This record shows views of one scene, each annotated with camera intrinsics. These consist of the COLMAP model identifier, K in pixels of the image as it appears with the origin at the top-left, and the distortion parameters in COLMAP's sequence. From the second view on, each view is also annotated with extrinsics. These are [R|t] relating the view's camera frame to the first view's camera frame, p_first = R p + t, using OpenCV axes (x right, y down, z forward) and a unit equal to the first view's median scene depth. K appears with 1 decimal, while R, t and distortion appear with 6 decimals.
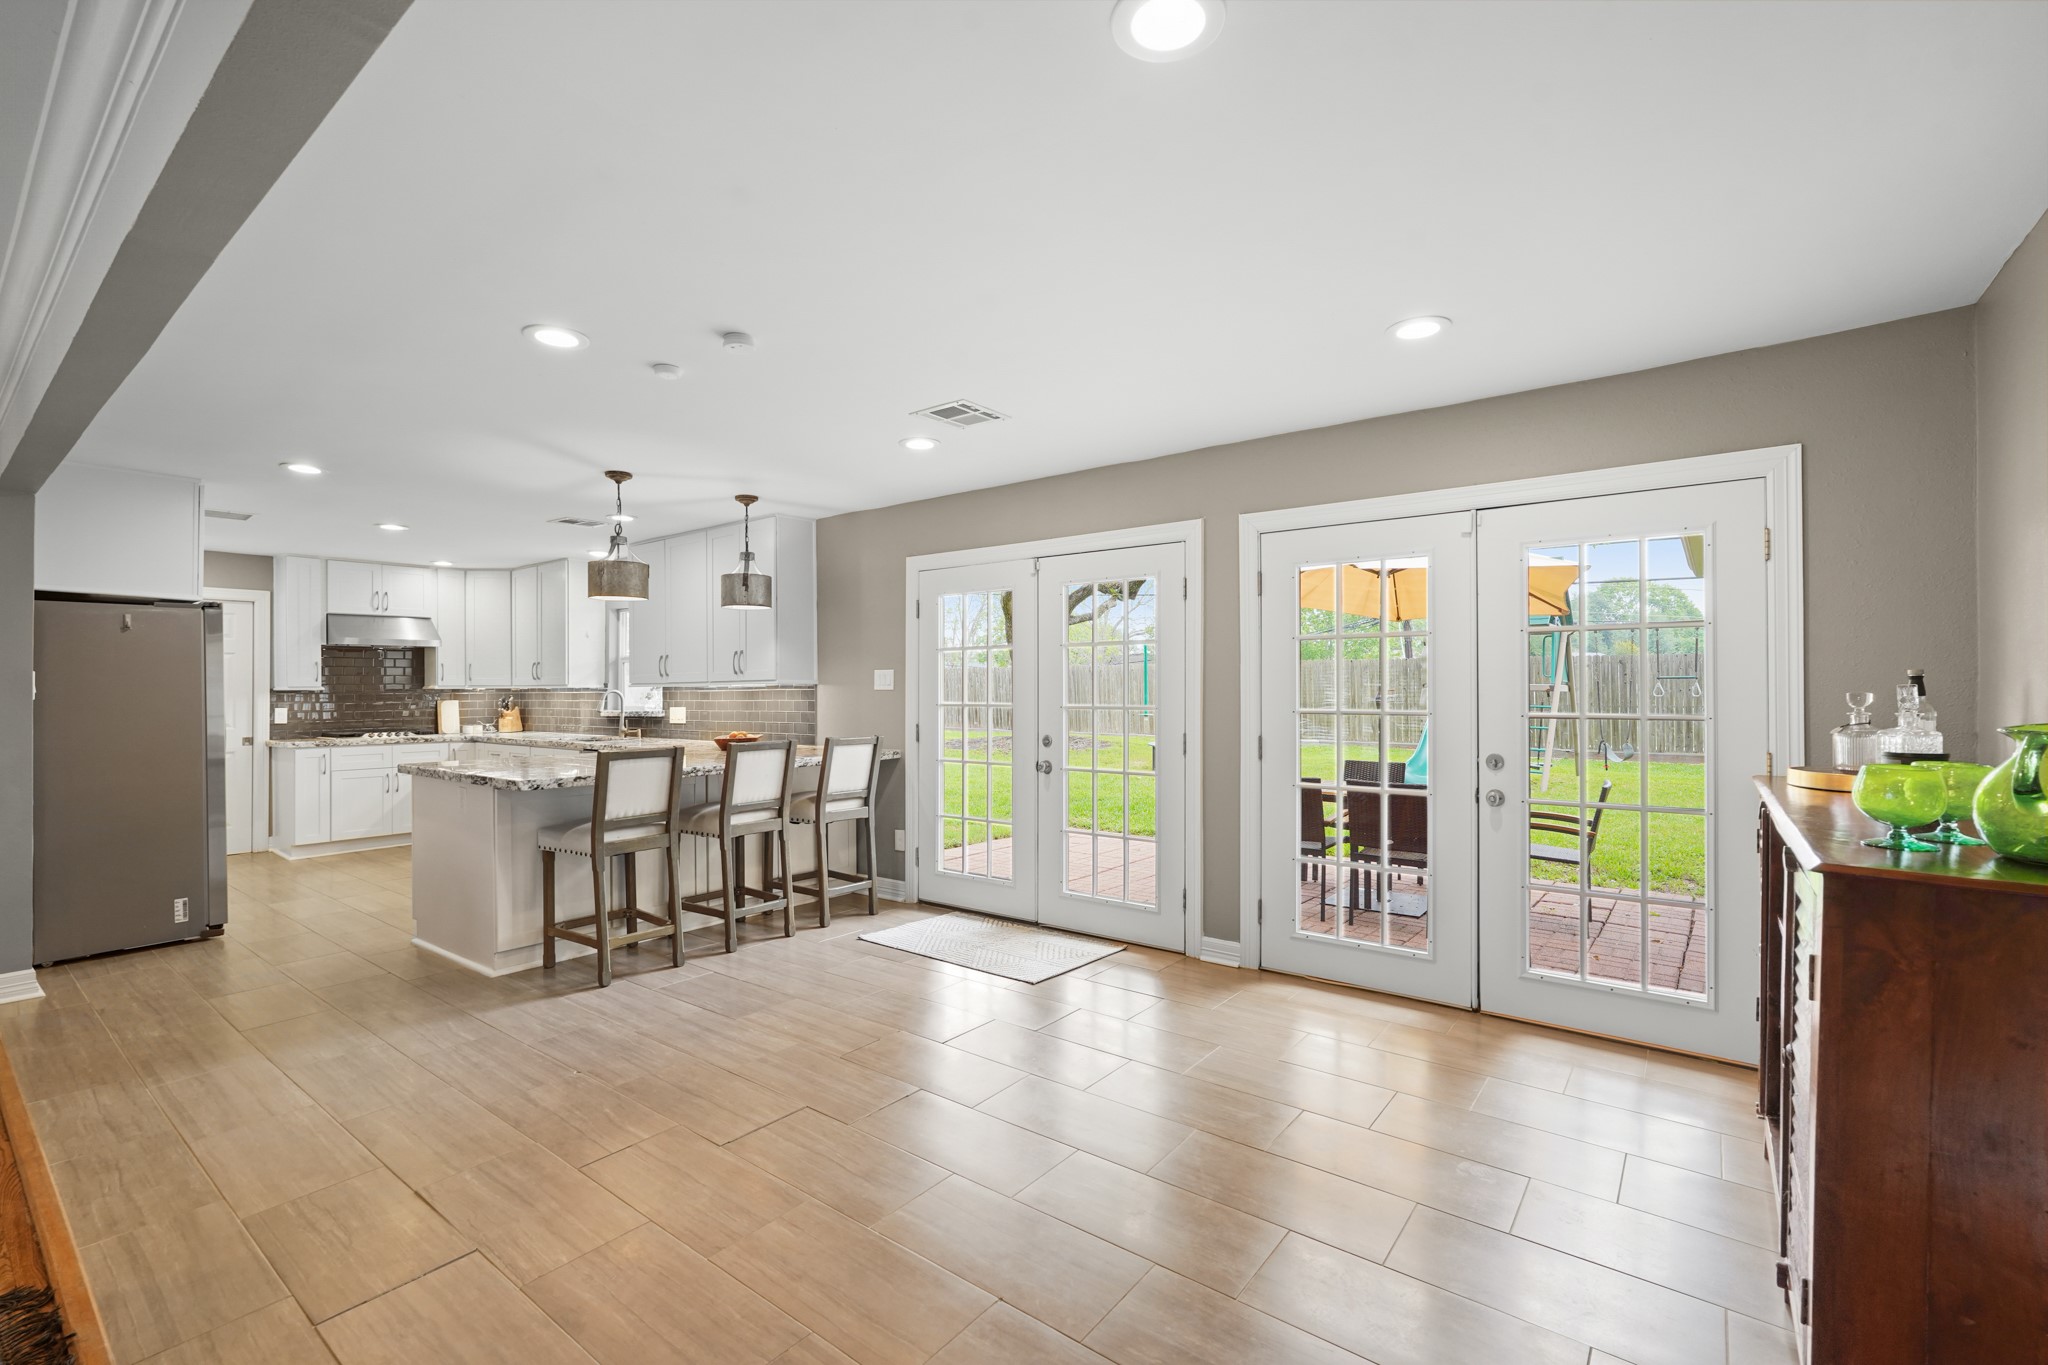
lens RADIAL K [[911.8, 0, 1024.0], [0, 911.8, 682.5], [0, 0, 1]] dist [-0.003976, 0.000409]
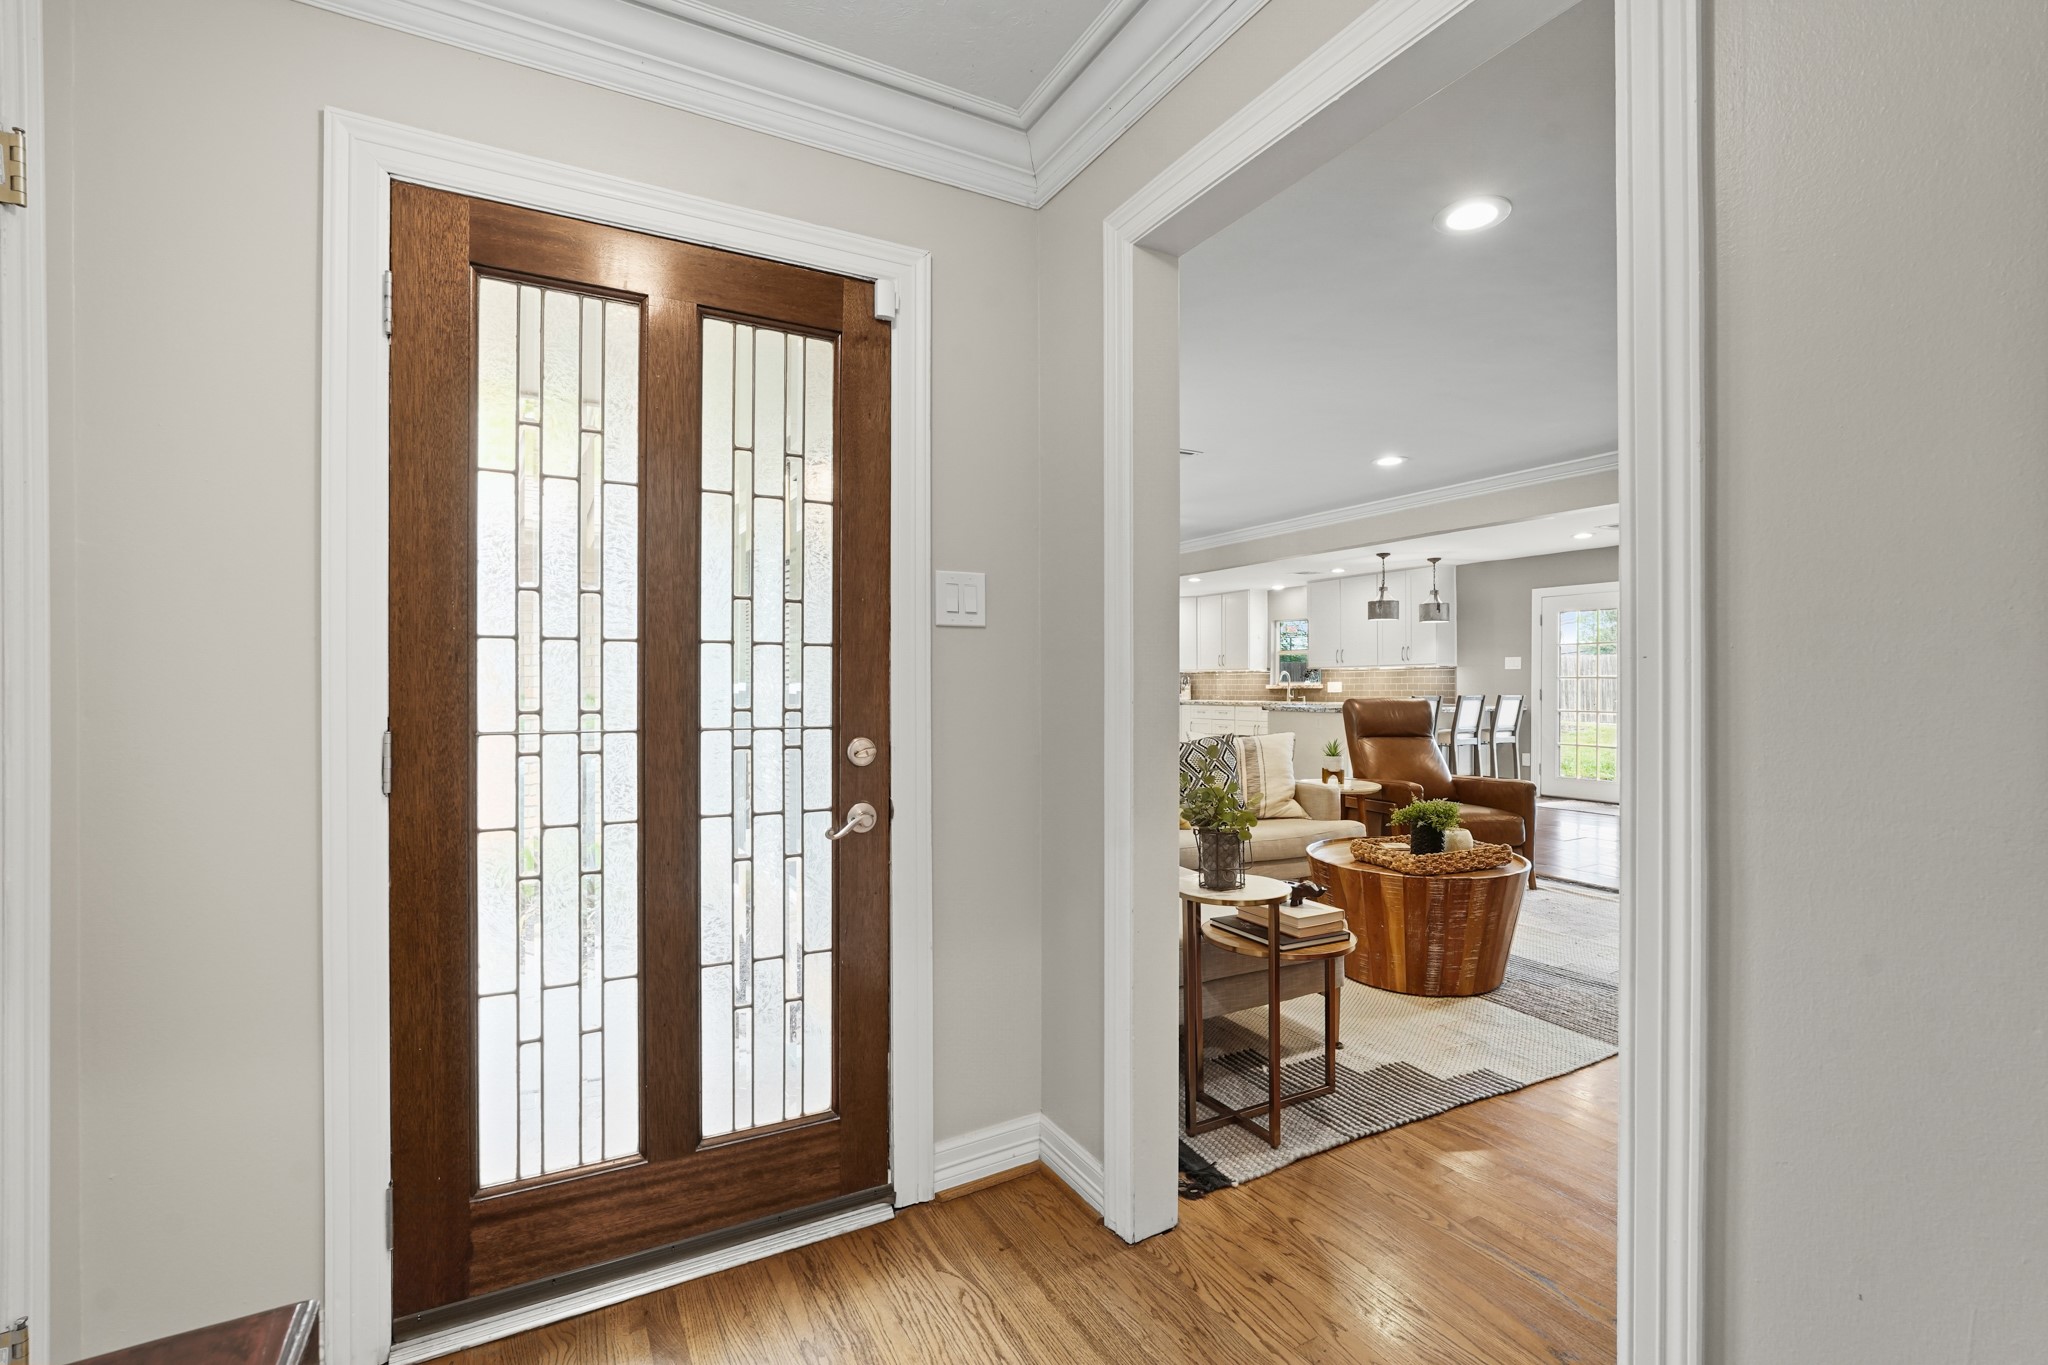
lens RADIAL K [[934.7, 0, 1024.0], [0, 934.7, 682.5], [0, 0, 1]] dist [0.001220, 0.000011]
pose [[0.928357, 0.003703, -0.371671, -0.277912], [-0.002235, 0.999988, 0.004381, 0.021212], [0.371683, -0.003237, 0.928354, -0.725614]]
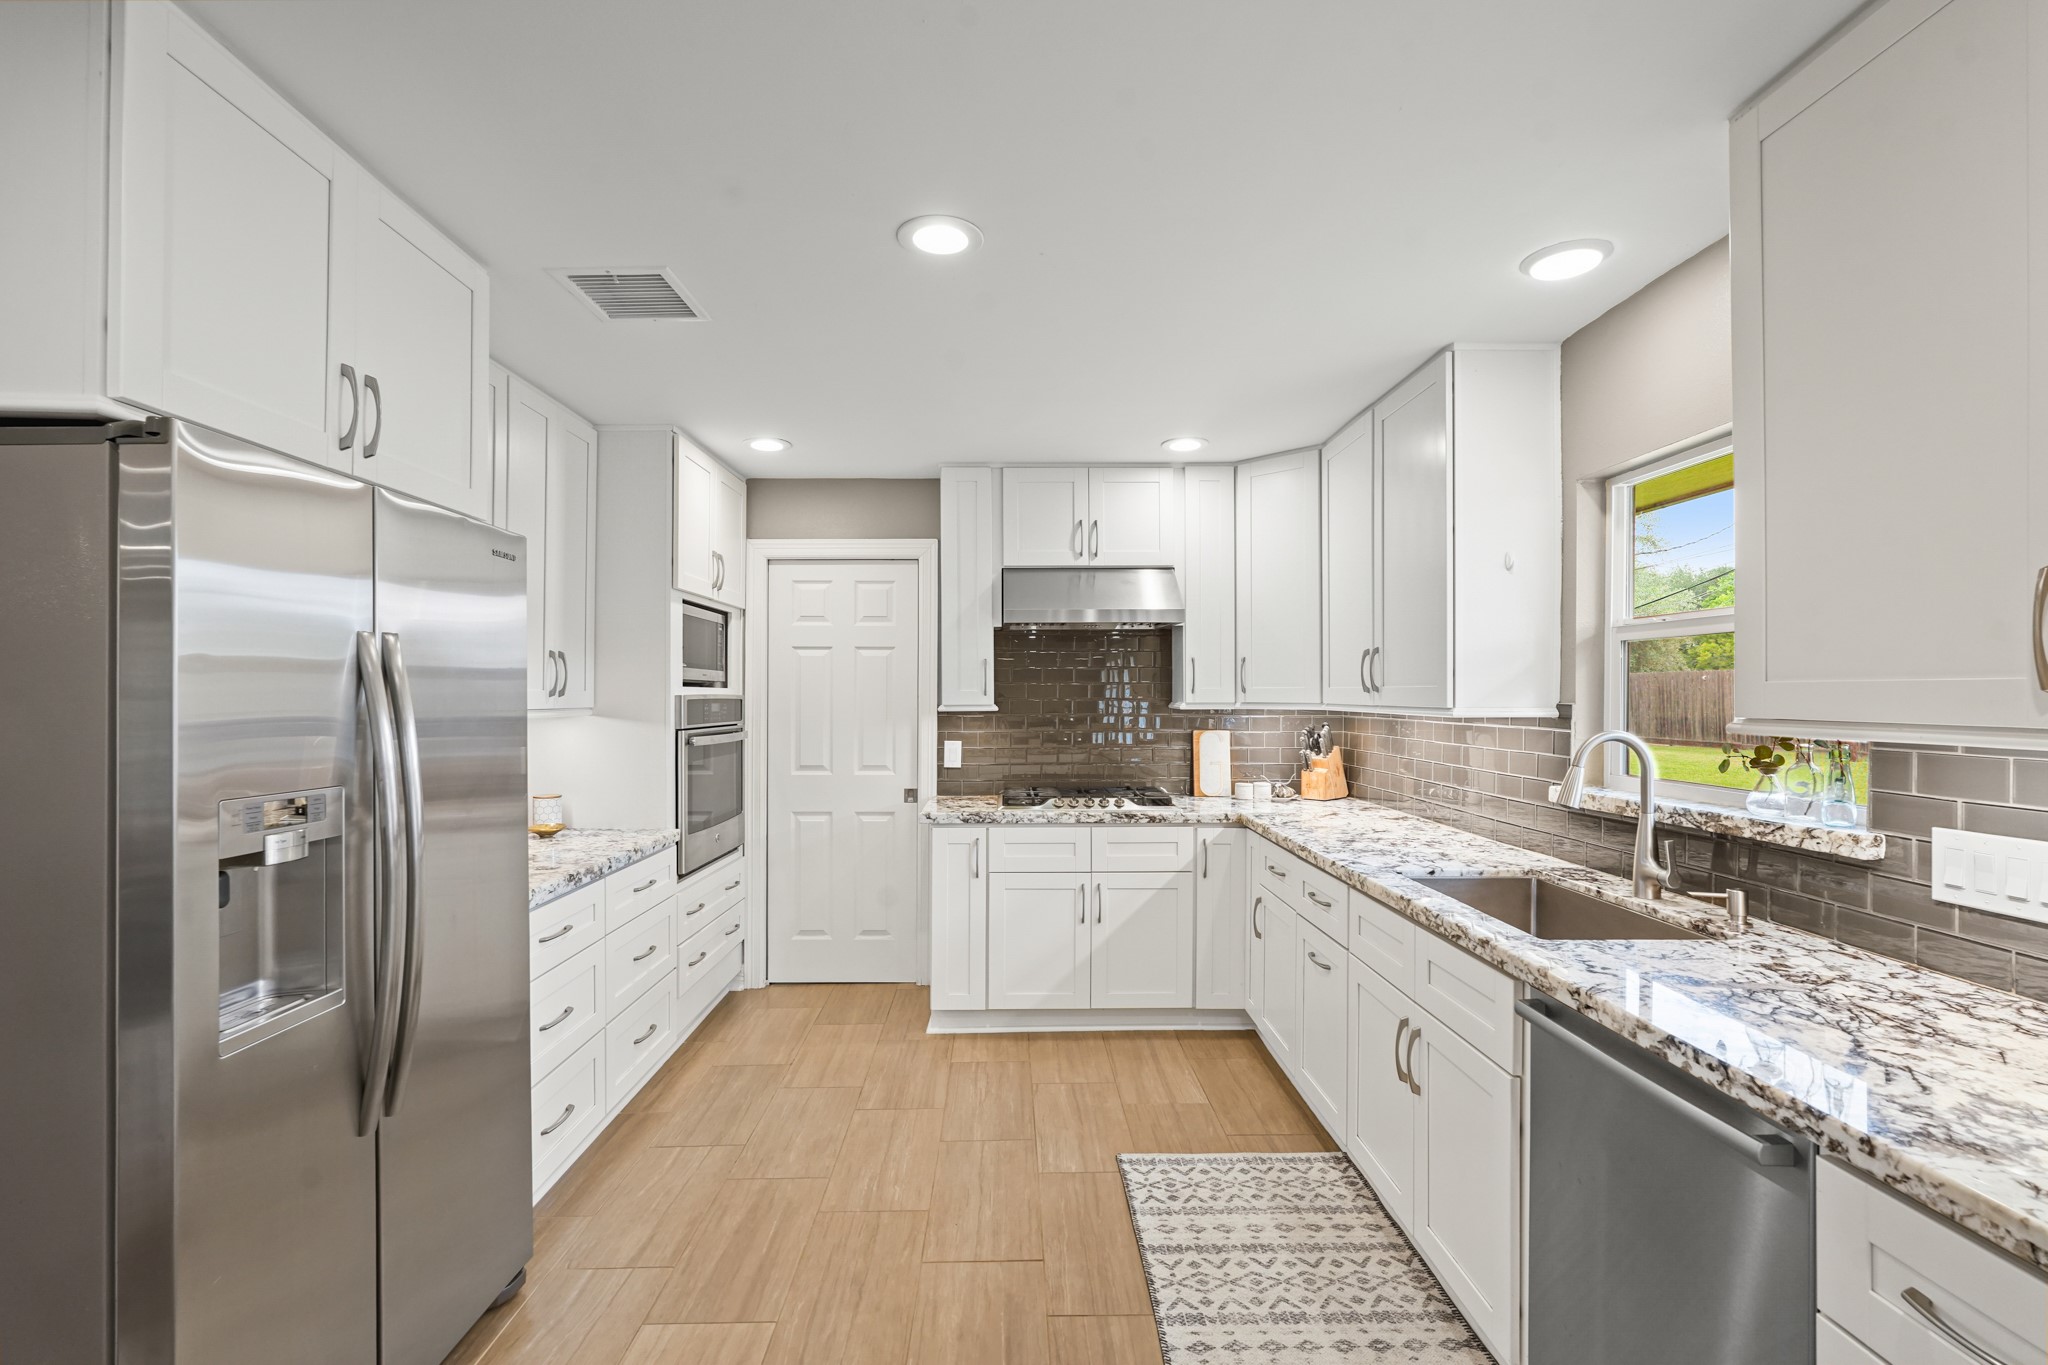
lens RADIAL K [[901.8, 0, 1020.1], [0, 901.8, 693.7], [0, 0, 1]] dist [-0.010629, 0.000193]
pose [[0.635085, 0.005995, -0.772419, -0.366404], [0.003109, 0.999942, 0.010317, -0.007920], [0.772436, -0.008954, 0.635030, 0.704543]]
